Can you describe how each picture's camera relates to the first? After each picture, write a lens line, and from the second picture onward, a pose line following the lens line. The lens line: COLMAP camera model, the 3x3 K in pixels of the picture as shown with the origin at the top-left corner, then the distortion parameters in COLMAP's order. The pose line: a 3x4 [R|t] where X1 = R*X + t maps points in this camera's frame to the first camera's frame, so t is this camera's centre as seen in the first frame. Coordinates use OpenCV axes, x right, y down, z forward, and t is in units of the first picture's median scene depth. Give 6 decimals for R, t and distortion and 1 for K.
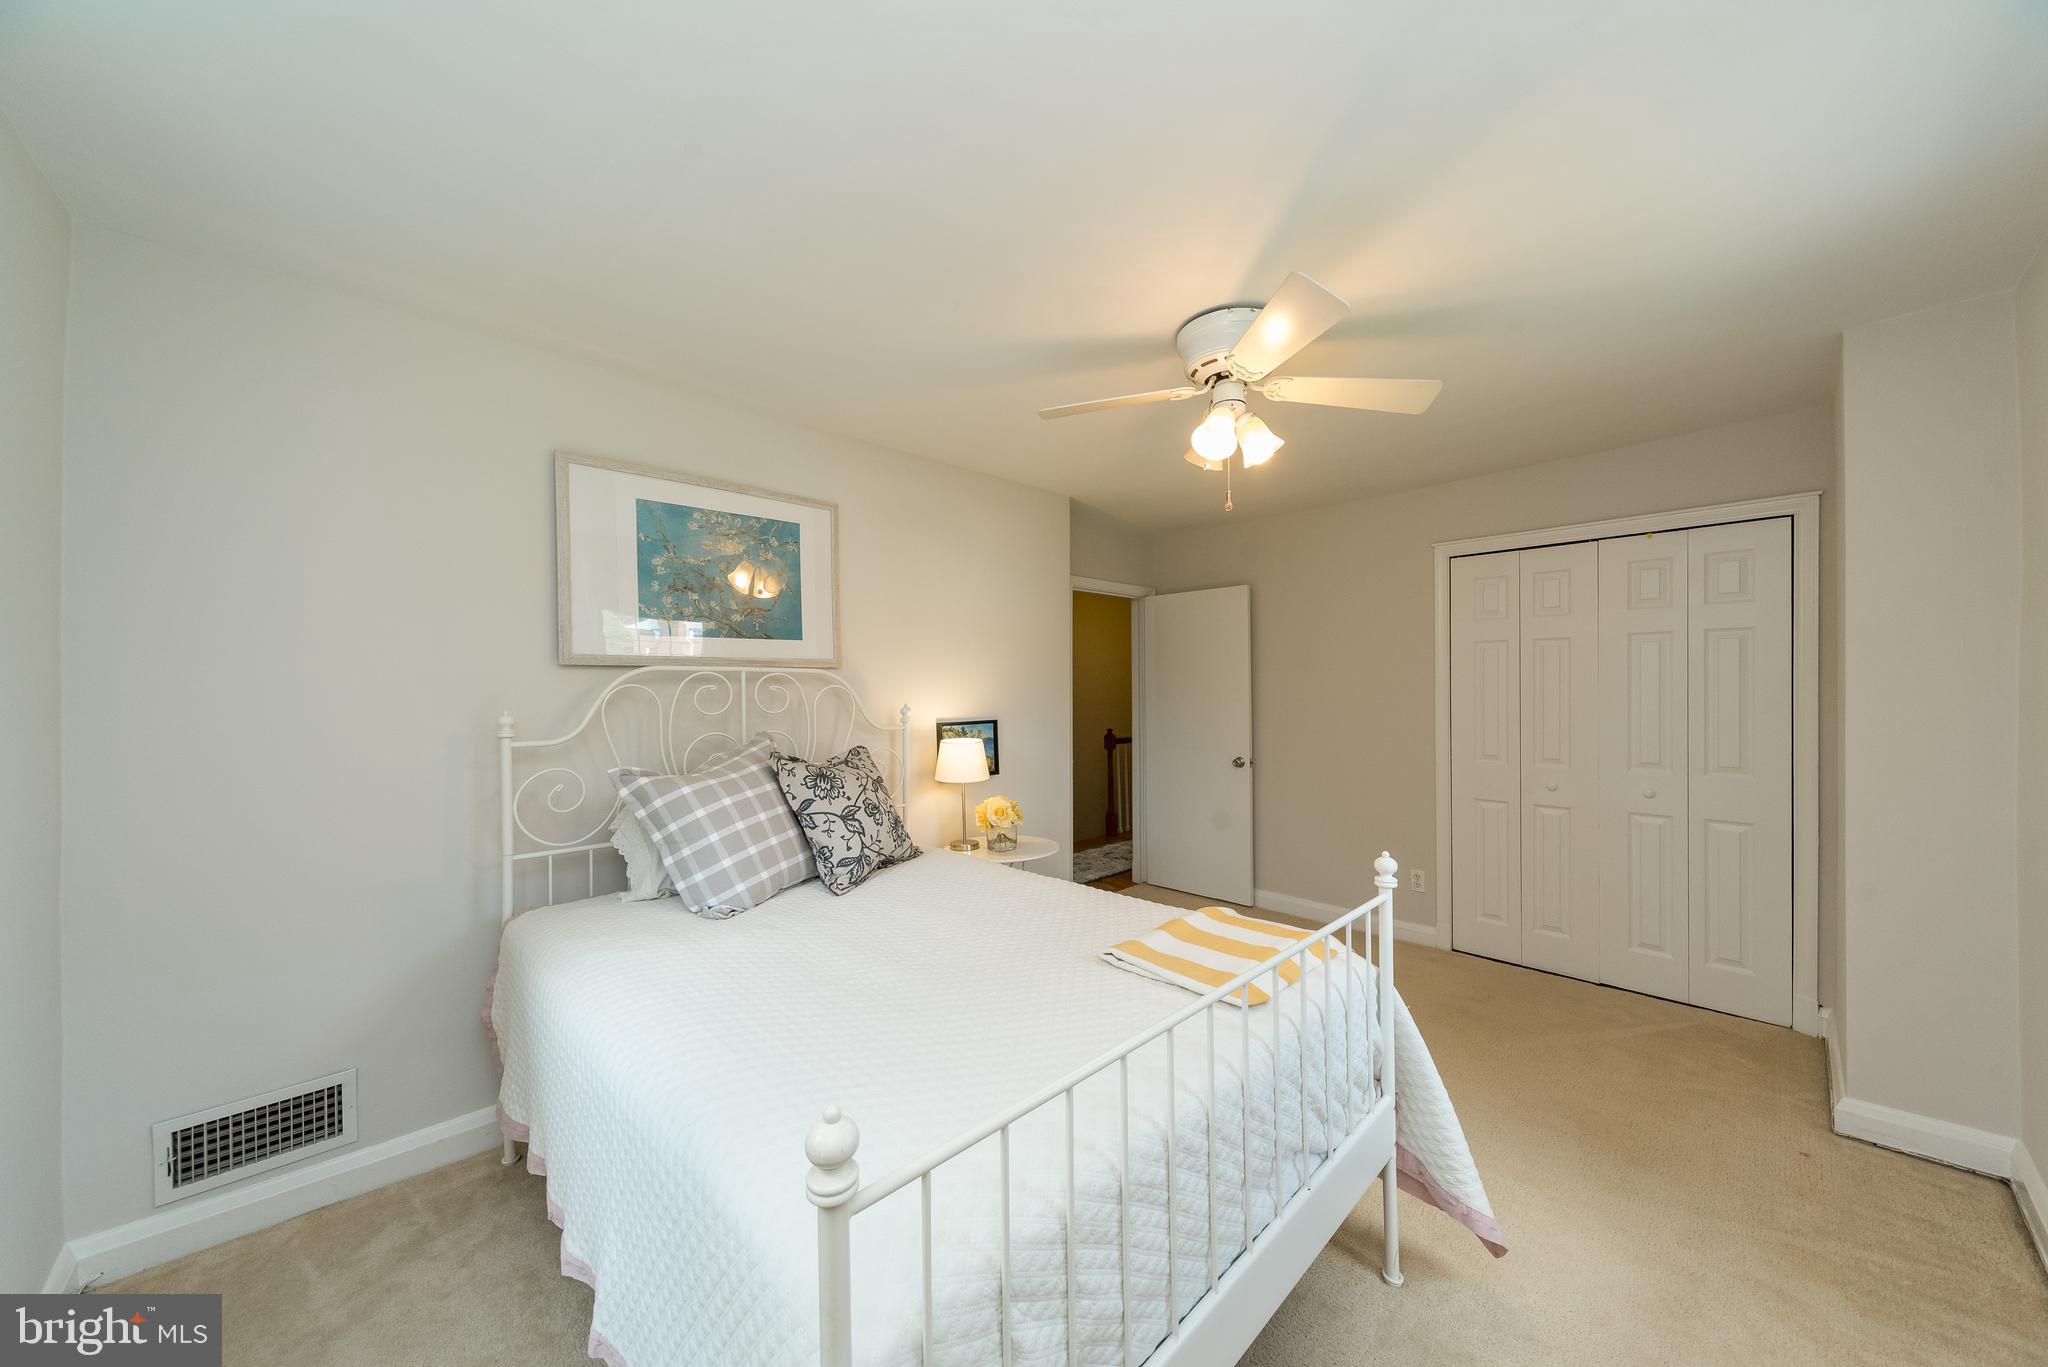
lens RADIAL K [[718.4, 0, 1029.7], [0, 718.4, 693.1], [0, 0, 1]] dist [-0.001369, -0.000128]
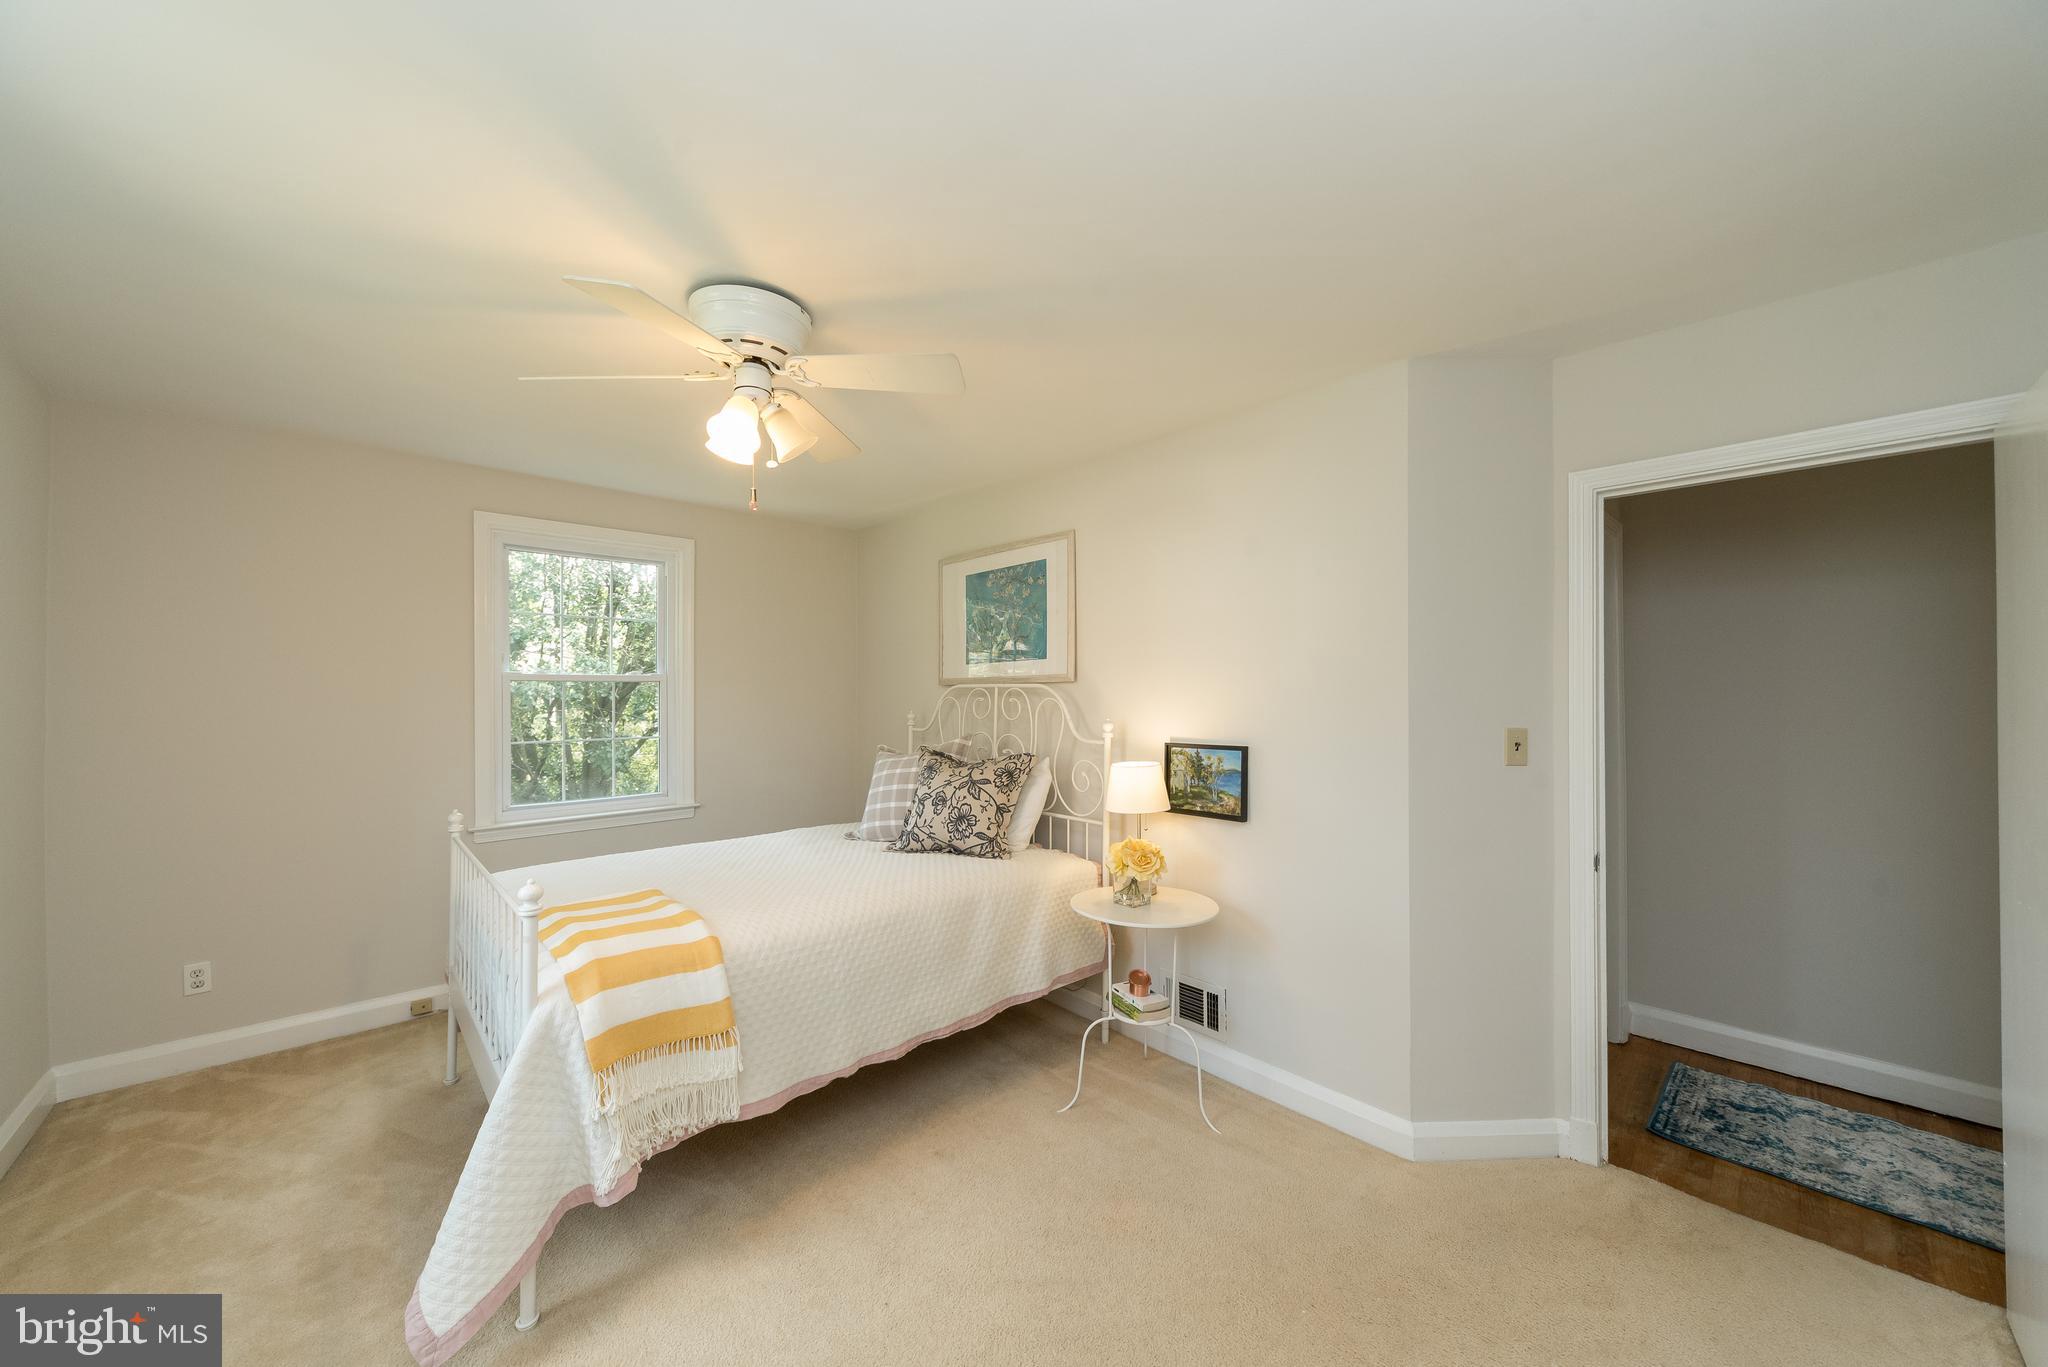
lens RADIAL K [[718.4, 0, 1028.4], [0, 718.4, 695.6], [0, 0, 1]] dist [-0.001369, -0.000128]
pose [[-0.003011, 0.007617, -0.999966, 0.913241], [-0.005655, 0.999955, 0.007634, -0.024827], [0.999979, 0.005678, -0.002968, 1.054043]]
